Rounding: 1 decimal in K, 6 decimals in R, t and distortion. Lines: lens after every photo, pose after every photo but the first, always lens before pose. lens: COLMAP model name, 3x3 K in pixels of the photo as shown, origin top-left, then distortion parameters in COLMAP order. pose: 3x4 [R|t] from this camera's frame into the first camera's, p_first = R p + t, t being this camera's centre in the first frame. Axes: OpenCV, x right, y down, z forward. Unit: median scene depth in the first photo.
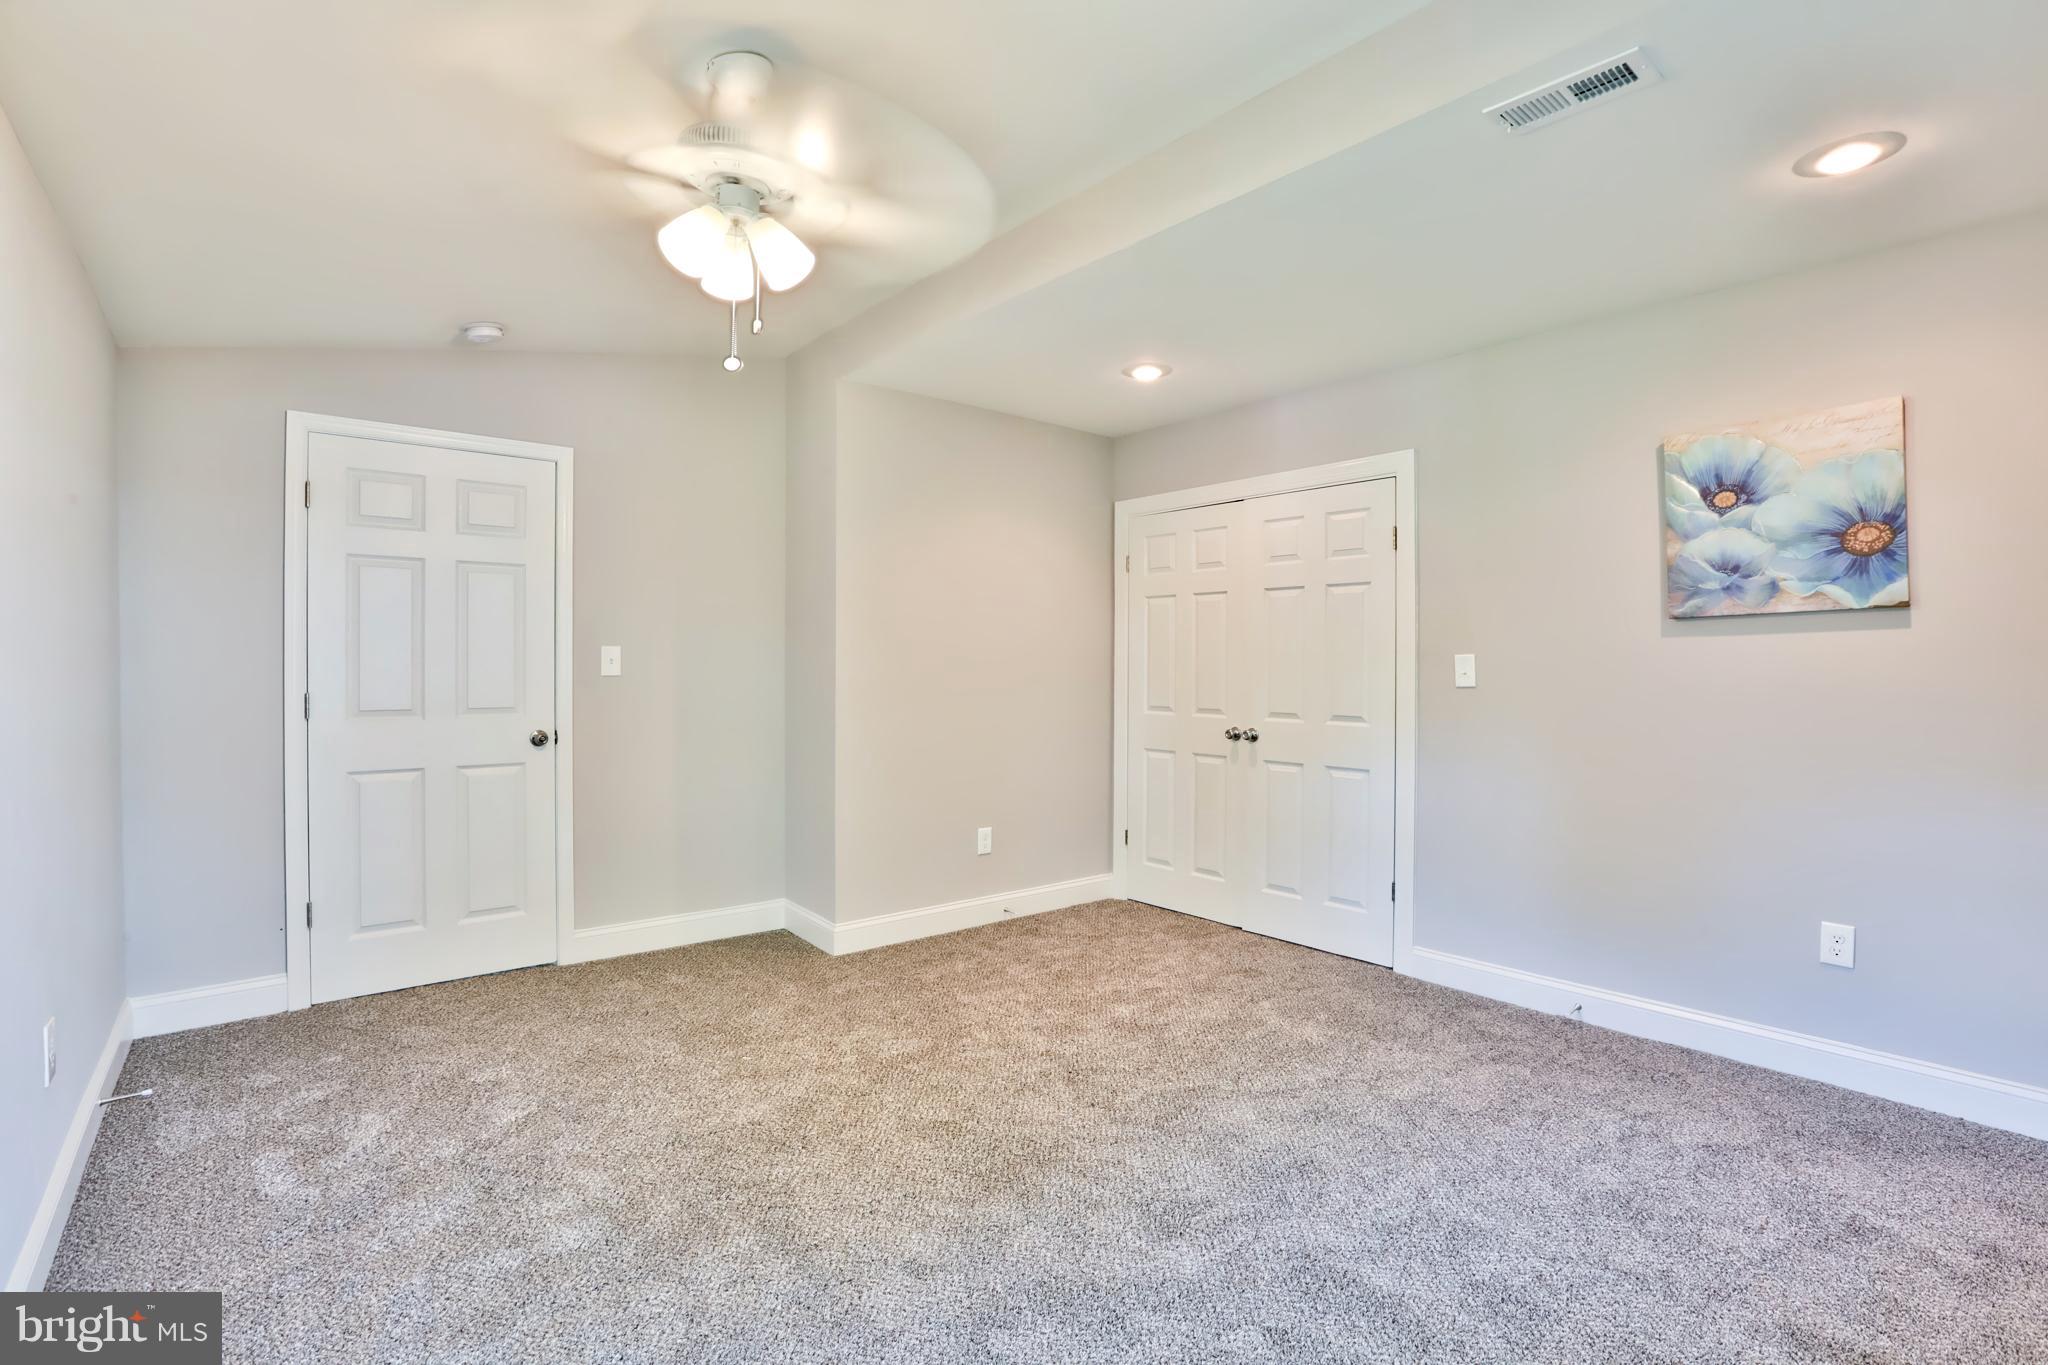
lens RADIAL K [[945.3, 0, 1028.3], [0, 945.3, 667.0], [0, 0, 1]] dist [-0.035601, 0.013642]
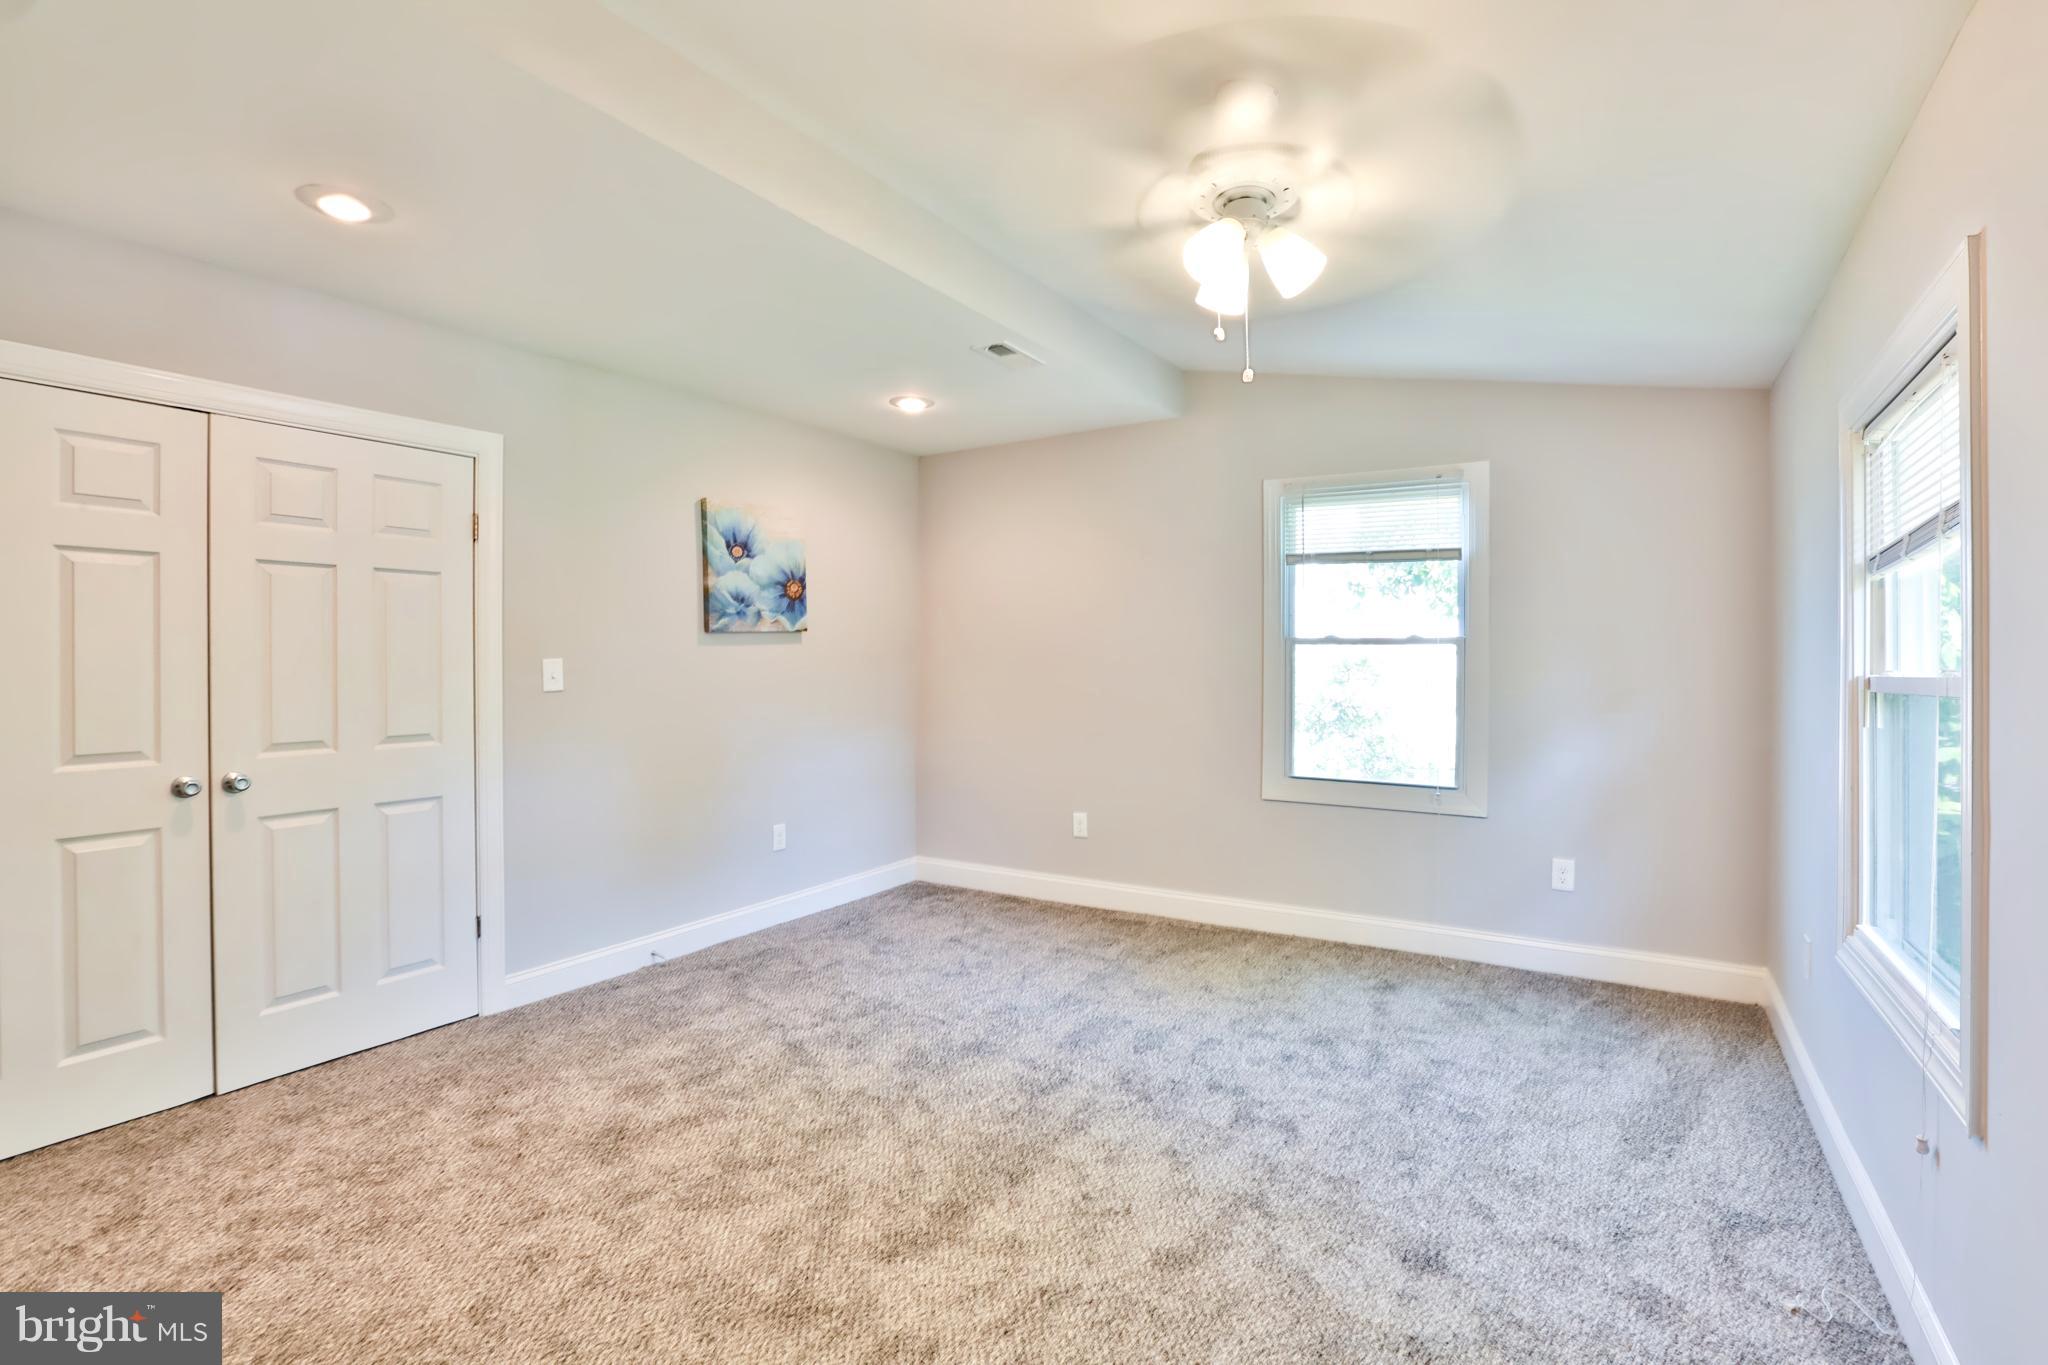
lens RADIAL K [[945.3, 0, 1028.3], [0, 945.3, 667.0], [0, 0, 1]] dist [-0.035601, 0.013642]
pose [[-0.287354, -0.003522, 0.957818, -0.790862], [0.016343, 0.999830, 0.008579, -0.005548], [-0.957685, 0.018119, -0.287247, 0.992827]]
